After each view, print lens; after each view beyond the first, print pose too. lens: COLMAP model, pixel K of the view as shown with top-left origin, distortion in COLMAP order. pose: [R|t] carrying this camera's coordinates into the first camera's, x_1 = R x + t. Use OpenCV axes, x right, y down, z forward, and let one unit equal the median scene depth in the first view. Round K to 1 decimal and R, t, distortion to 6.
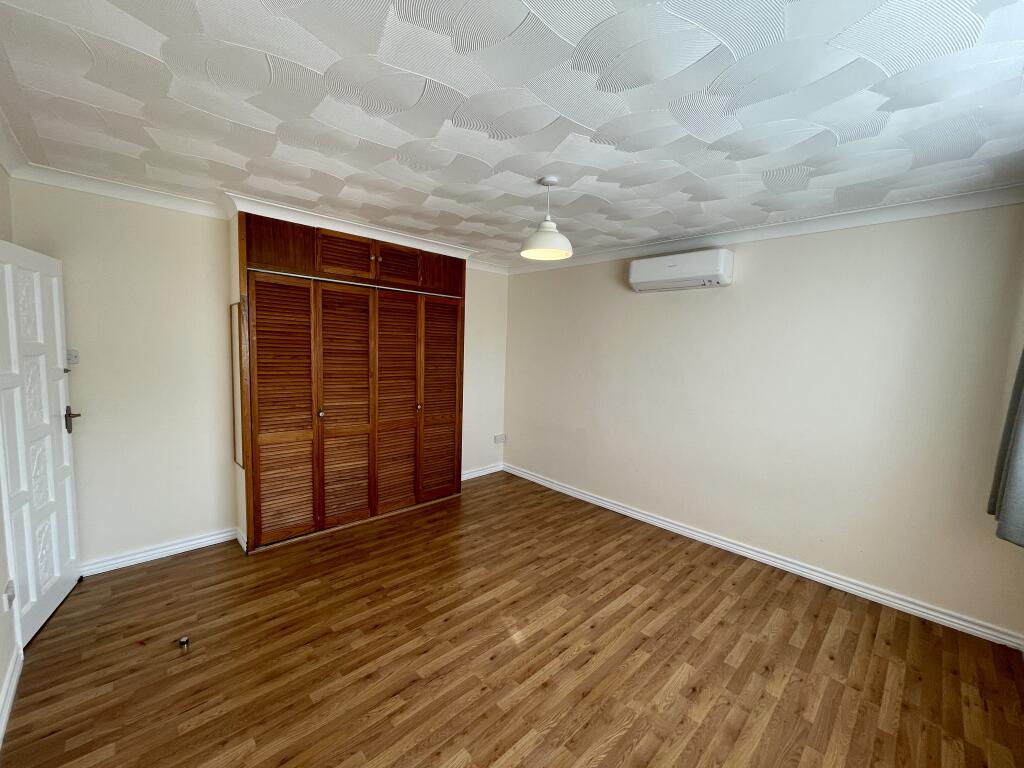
lens RADIAL K [[414.1, 0, 509.8], [0, 414.1, 388.0], [0, 0, 1]] dist [0.006786, 0.000592]
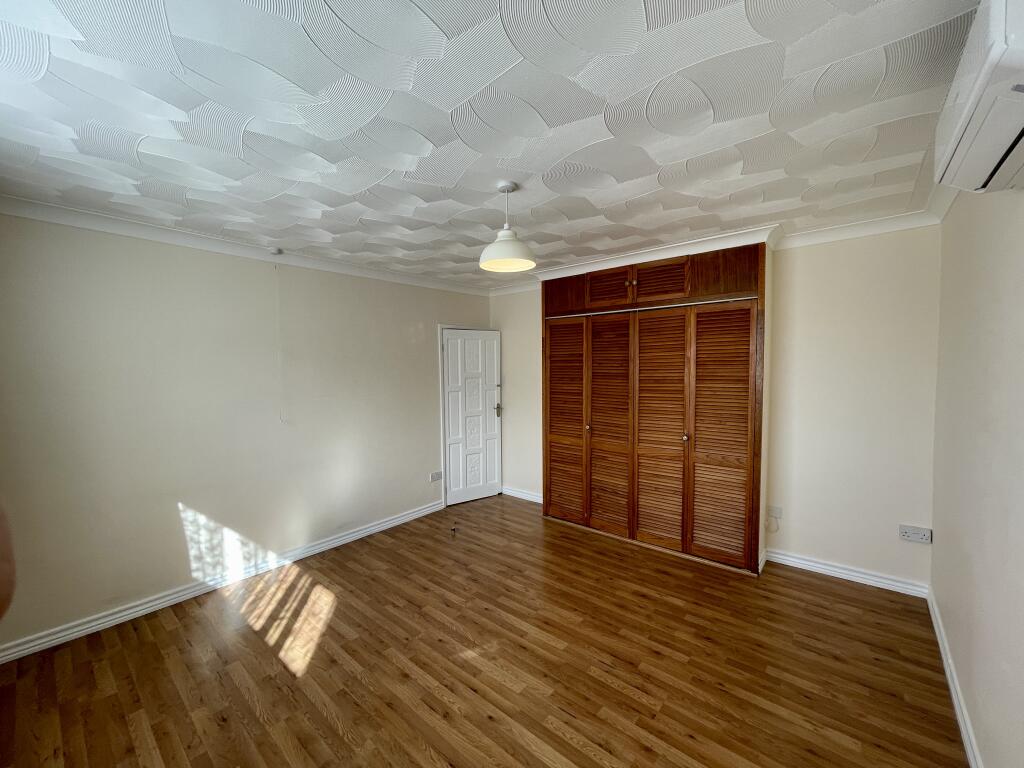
lens RADIAL K [[414.1, 0, 509.8], [0, 414.1, 388.0], [0, 0, 1]] dist [0.006786, 0.000592]
pose [[0.100176, 0.017452, -0.994817, 0.781041], [-0.082270, 0.996568, 0.009198, -0.045422], [0.991563, 0.080922, 0.101268, 0.725824]]
